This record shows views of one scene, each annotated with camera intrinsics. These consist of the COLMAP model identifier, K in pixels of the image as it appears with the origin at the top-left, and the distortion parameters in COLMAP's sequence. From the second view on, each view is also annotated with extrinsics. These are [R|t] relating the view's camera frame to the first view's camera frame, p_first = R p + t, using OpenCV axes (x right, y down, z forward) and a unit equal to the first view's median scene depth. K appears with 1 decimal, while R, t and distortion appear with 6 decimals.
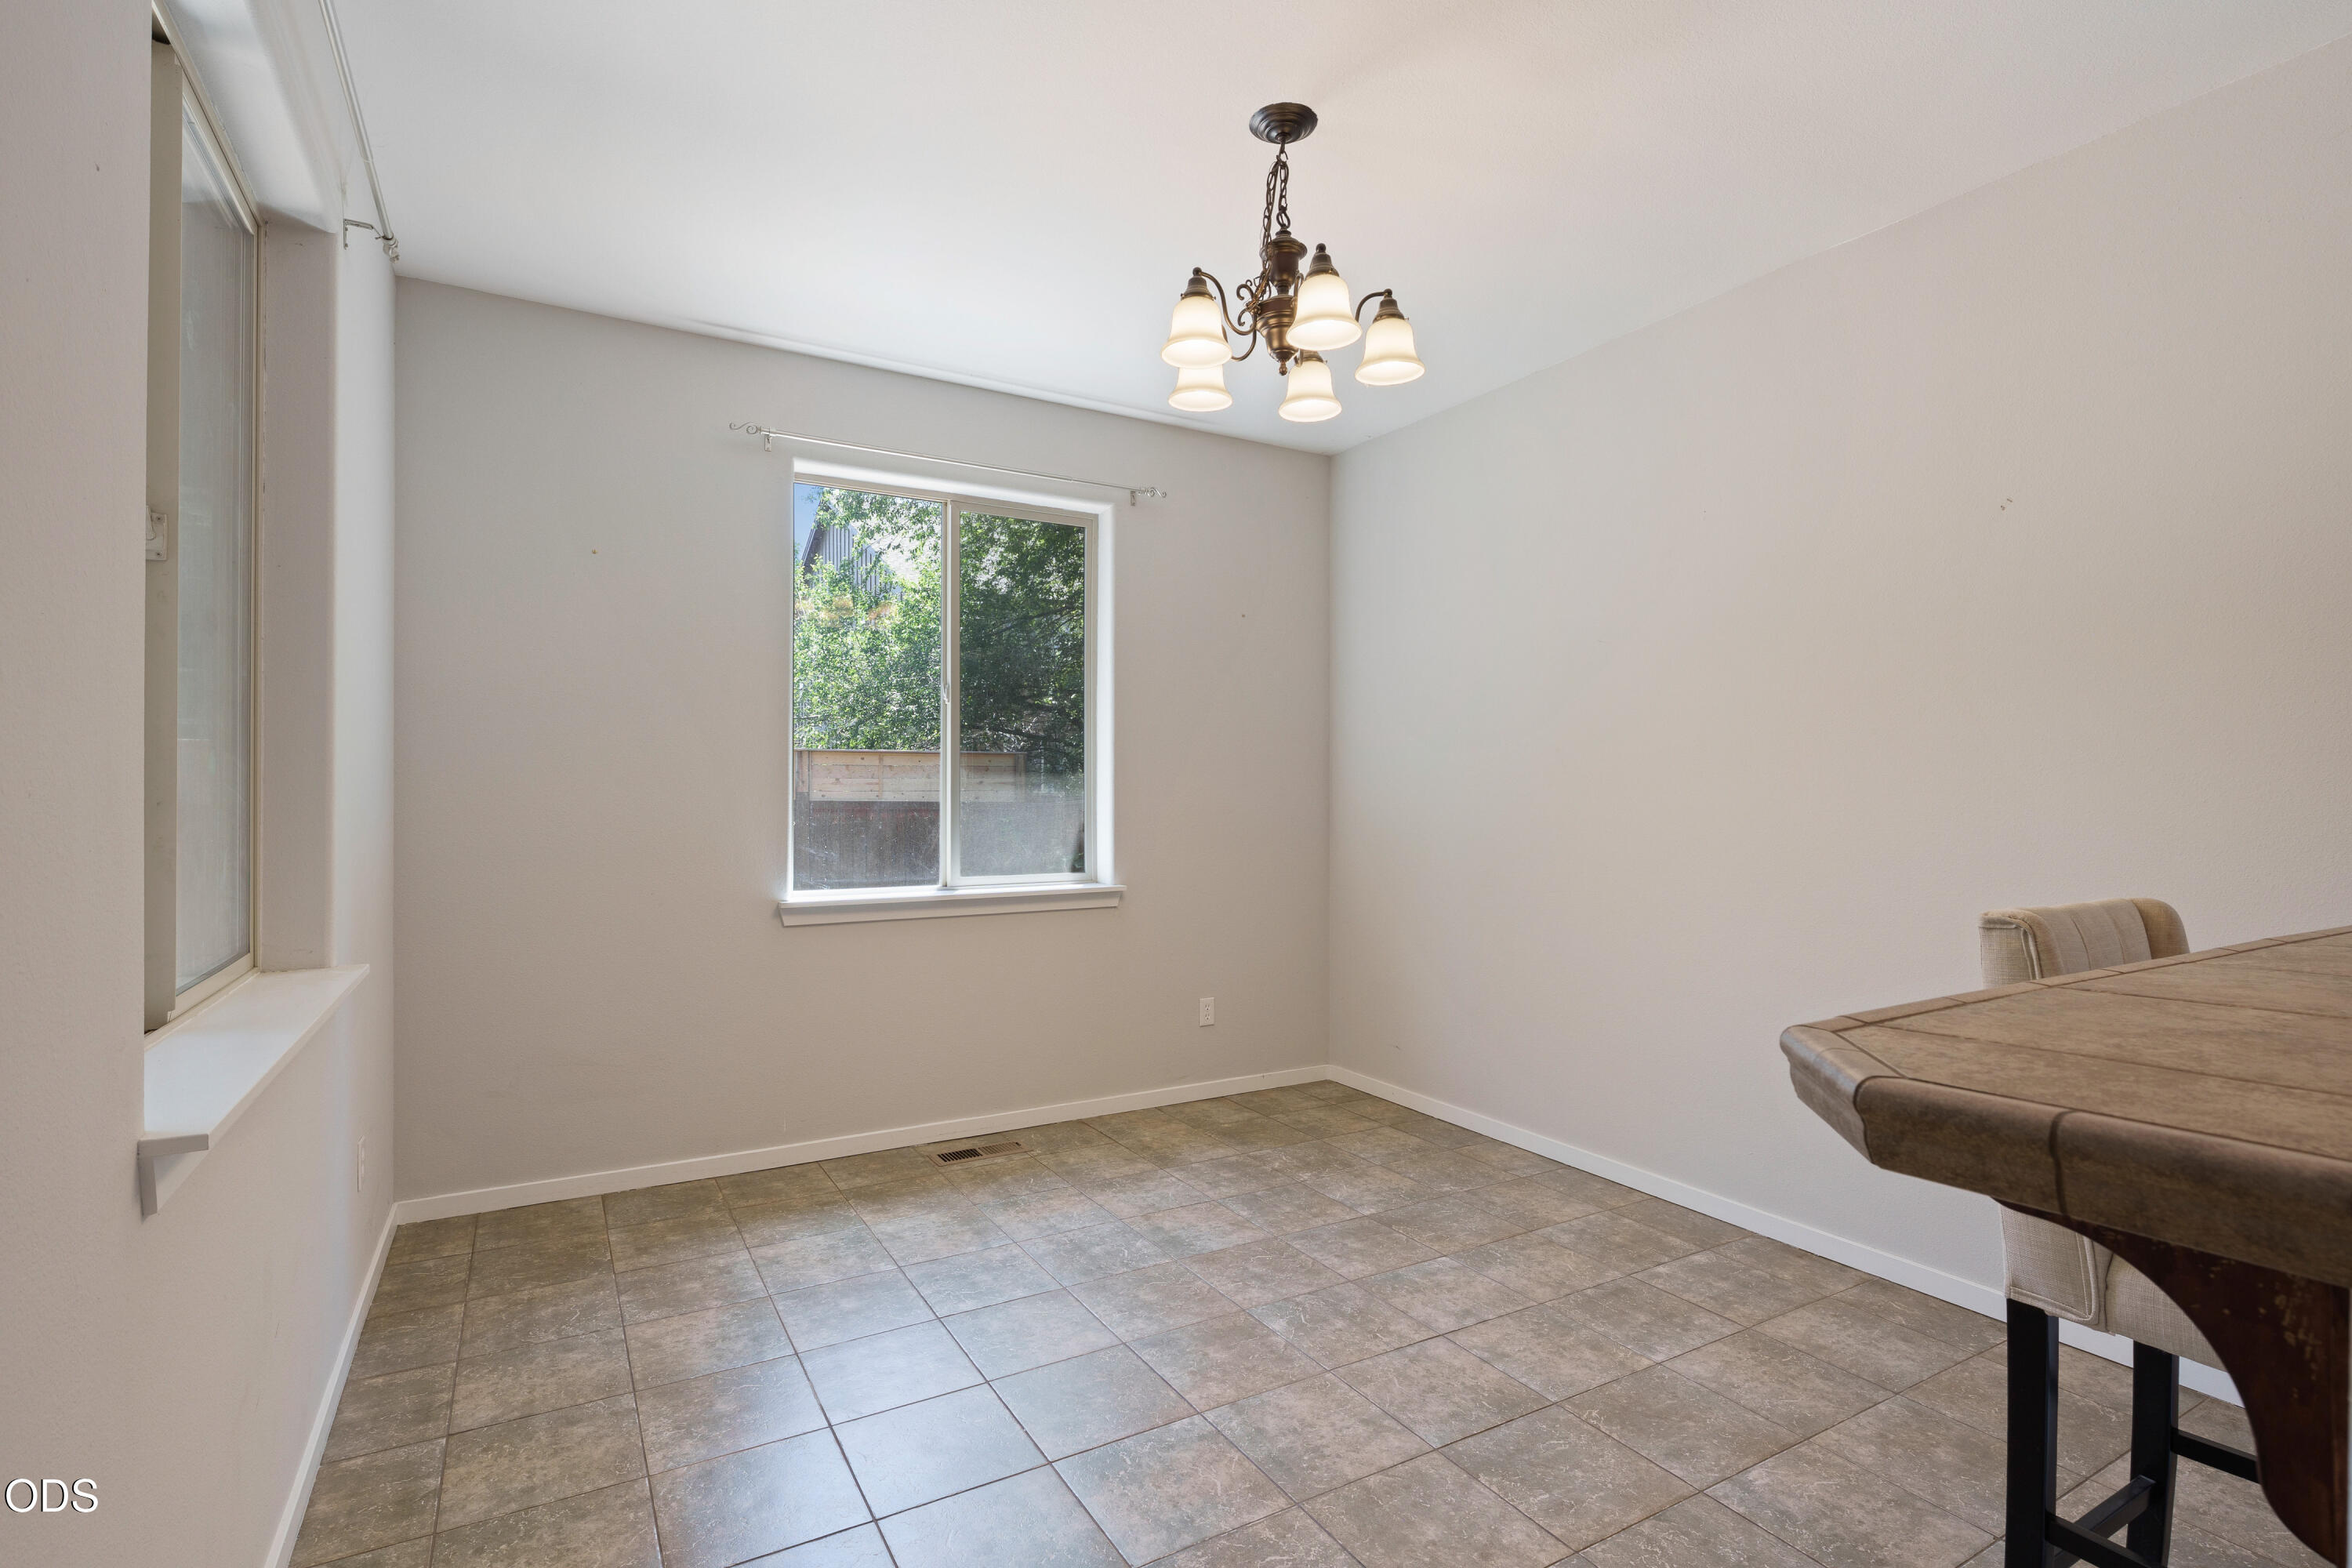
lens RADIAL K [[1103.9, 0, 1176.0], [0, 1103.9, 788.7], [0, 0, 1]] dist [0.000415, 0.000062]
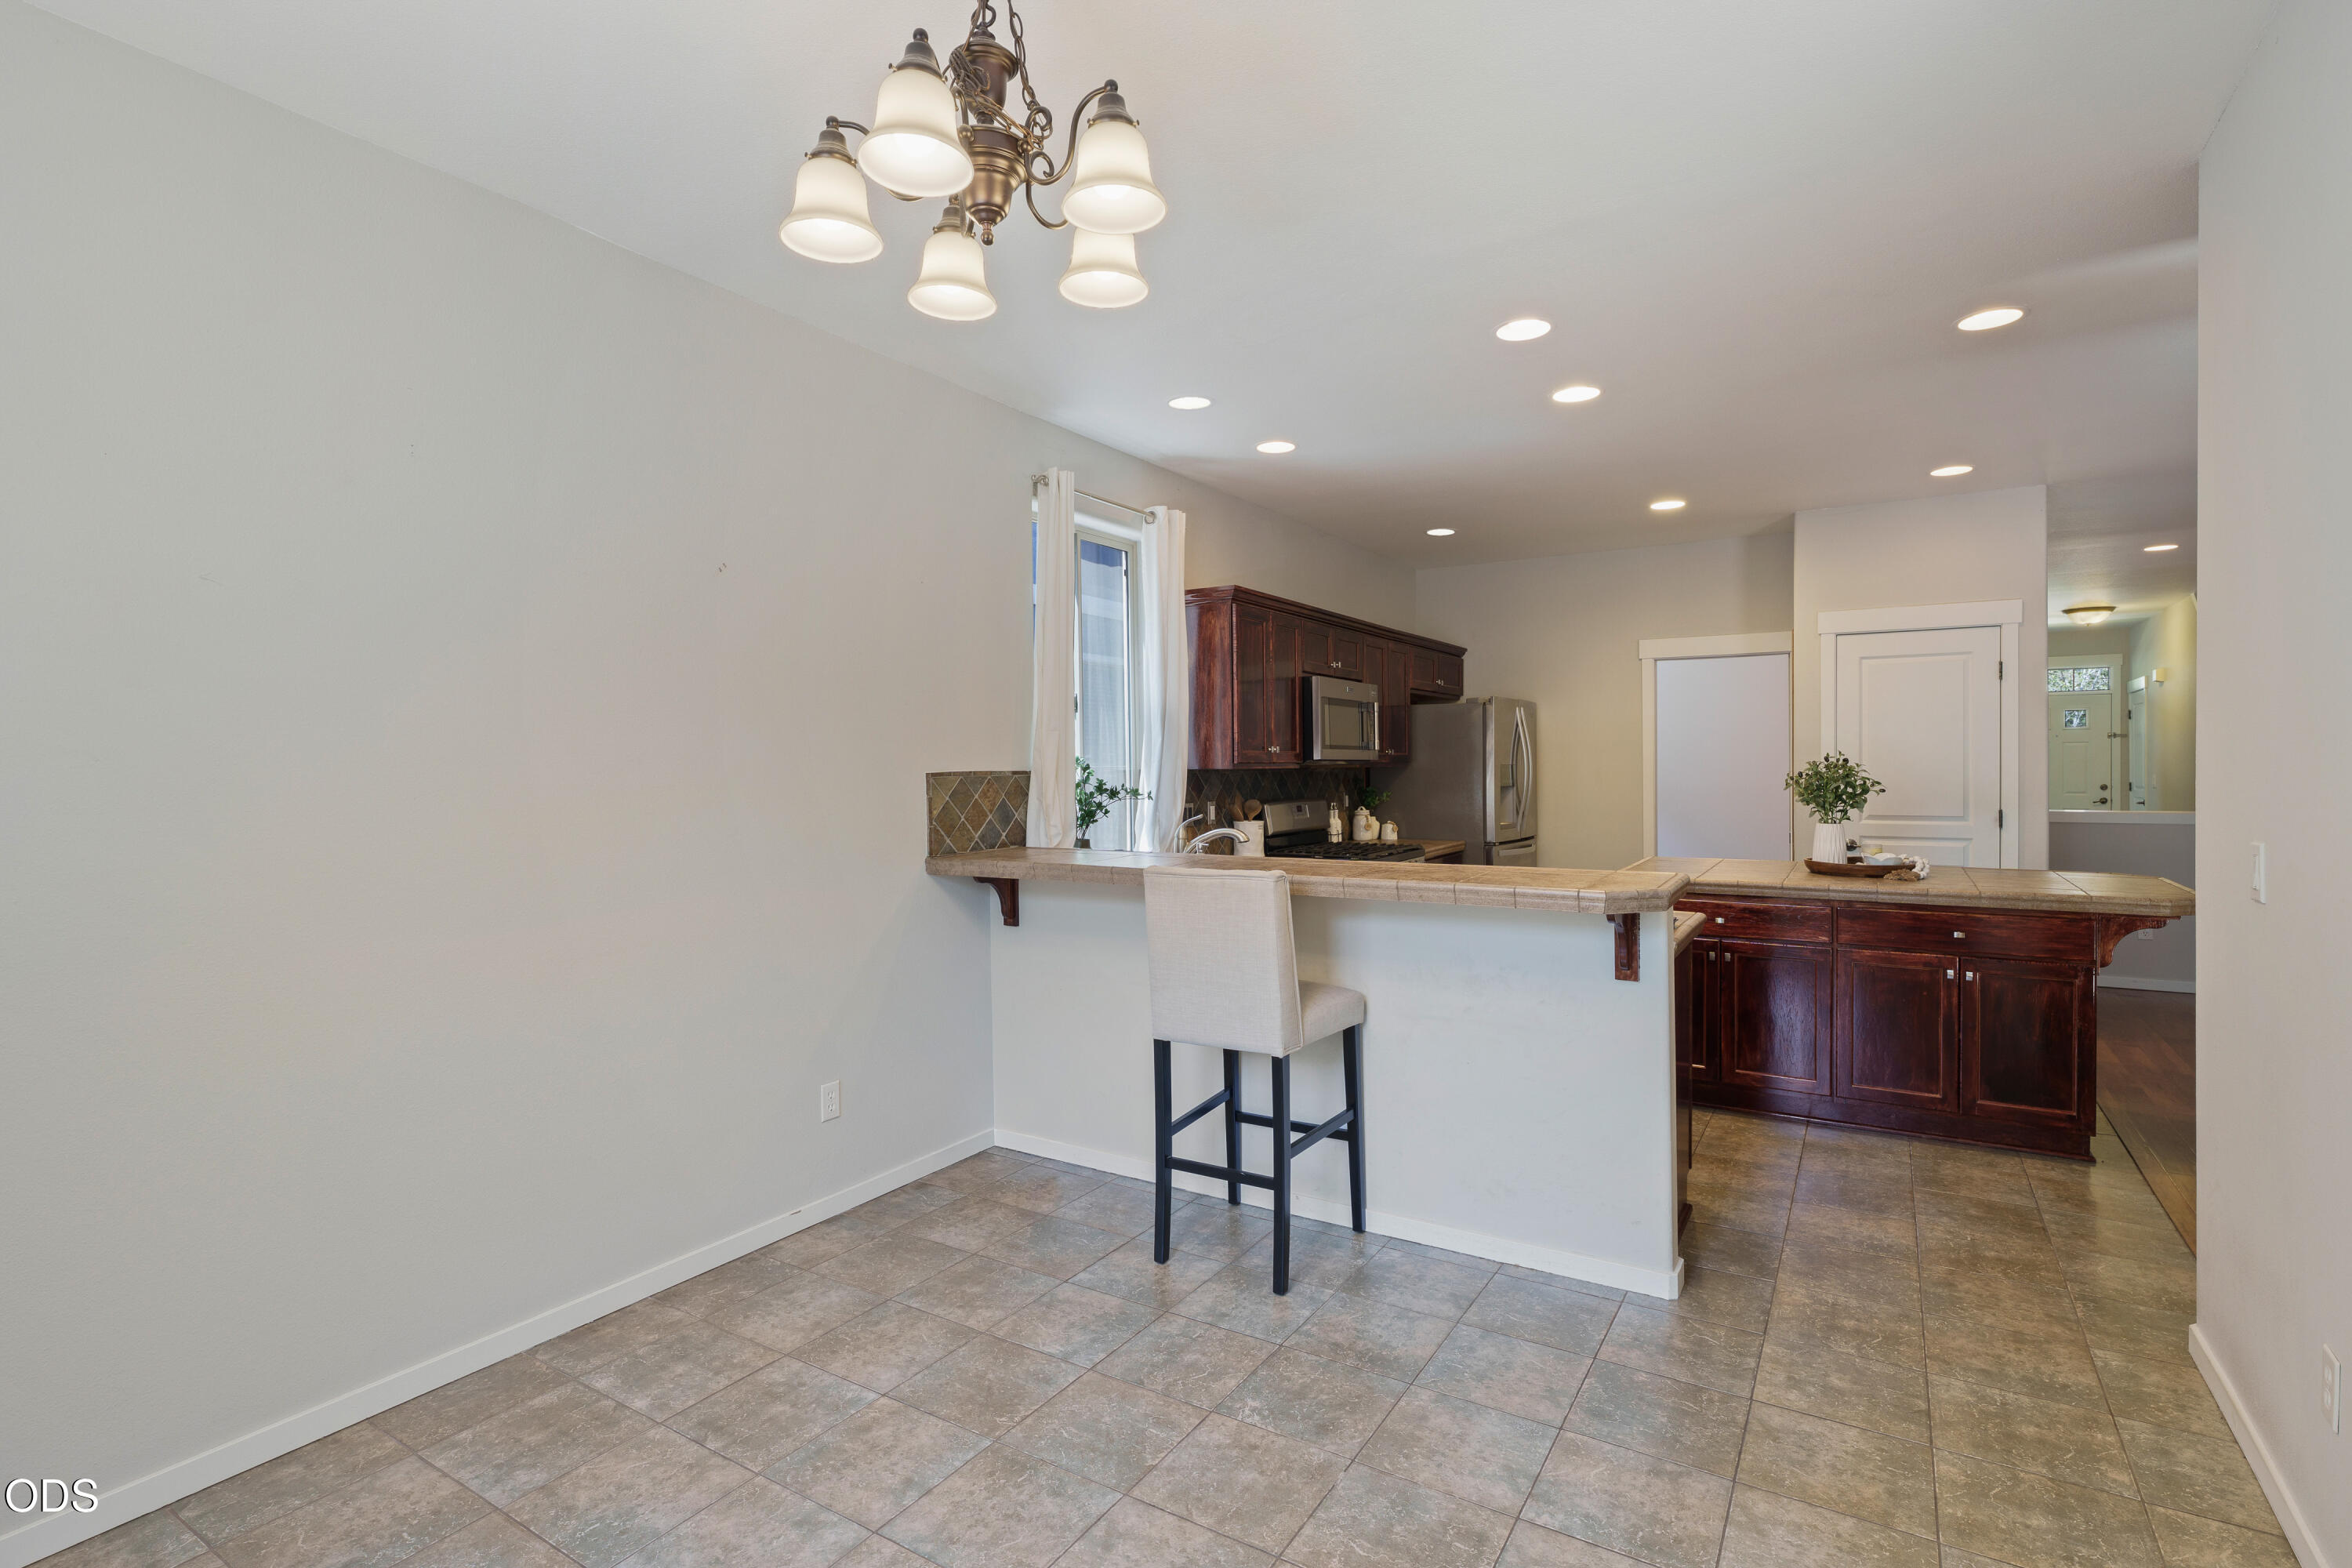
lens RADIAL K [[1141.7, 0, 1176.7], [0, 1141.7, 778.0], [0, 0, 1]] dist [-0.000065, 0.000138]
pose [[-0.468555, -0.008003, 0.883398, -0.552901], [0.001500, 0.999950, 0.009854, -0.045485], [-0.883433, 0.005942, -0.468519, 1.152266]]
